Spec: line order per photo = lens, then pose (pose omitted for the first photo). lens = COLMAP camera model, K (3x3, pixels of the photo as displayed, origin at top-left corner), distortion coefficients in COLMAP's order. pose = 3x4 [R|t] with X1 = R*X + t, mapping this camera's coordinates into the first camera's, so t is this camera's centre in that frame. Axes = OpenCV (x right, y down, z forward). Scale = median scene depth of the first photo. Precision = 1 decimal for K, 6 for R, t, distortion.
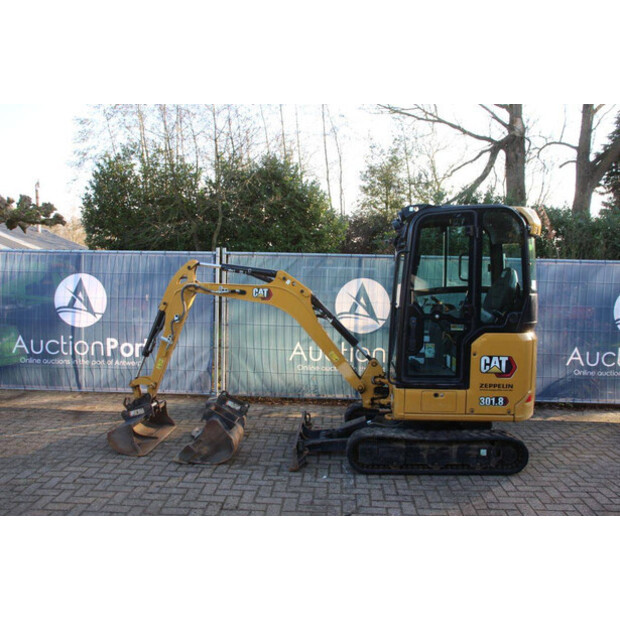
lens RADIAL K [[523.4, 0, 314.5], [0, 523.4, 309.2], [0, 0, 1]] dist [-0.128929, 0.073455]
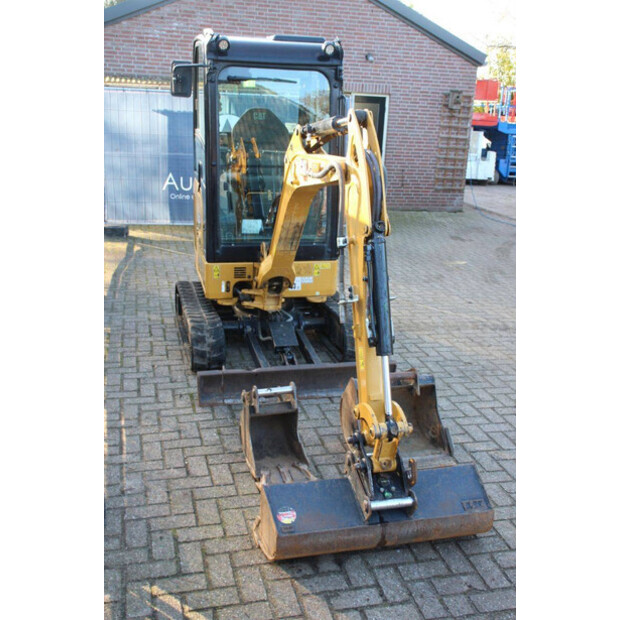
lens RADIAL K [[697.0, 0, 306.6], [0, 697.0, 311.6], [0, 0, 1]] dist [-0.011579, 0.000000]
pose [[-0.287058, -0.298151, 0.910332, -0.824226], [0.006281, 0.949721, 0.313033, -0.119894], [-0.957893, 0.095577, -0.270752, 1.235544]]
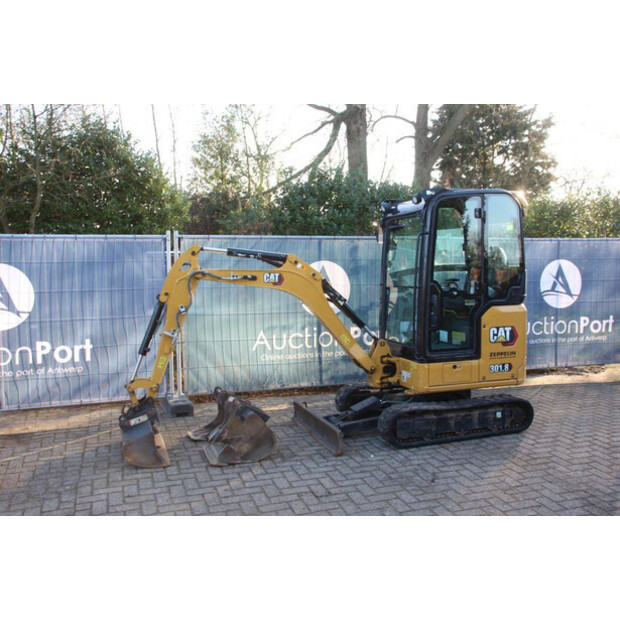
lens RADIAL K [[598.2, 0, 310.6], [0, 598.2, 308.4], [0, 0, 1]] dist [-0.067551, 0.000000]
pose [[0.935292, -0.053486, 0.349811, -0.419197], [0.047445, 0.998540, 0.025820, -0.000746], [-0.350682, -0.007553, 0.936464, -0.044187]]
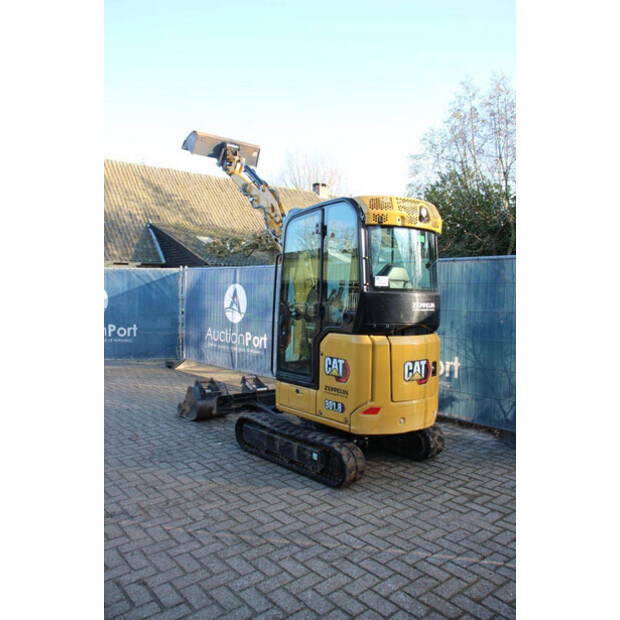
lens RADIAL K [[511.8, 0, 319.8], [0, 511.8, 293.9], [0, 0, 1]] dist [-0.126457, 0.011613]
pose [[0.691084, -0.004008, -0.722764, 0.891183], [-0.045263, 0.997782, -0.048812, 0.017954], [0.721356, 0.066448, 0.689369, 0.286274]]
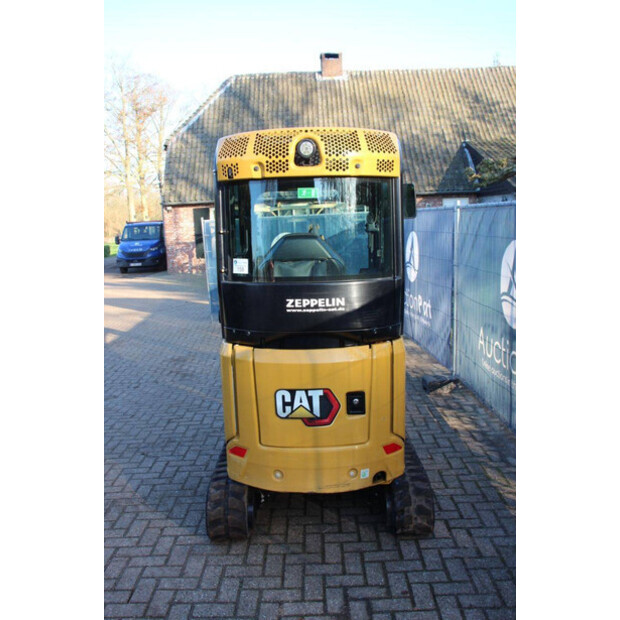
lens RADIAL K [[598.2, 0, 314.7], [0, 598.2, 310.4], [0, 0, 1]] dist [-0.067551, 0.000000]
pose [[0.057539, 0.129932, -0.989852, 1.004454], [-0.022224, 0.991416, 0.128846, -0.080593], [0.998096, 0.014584, 0.059933, 0.940304]]
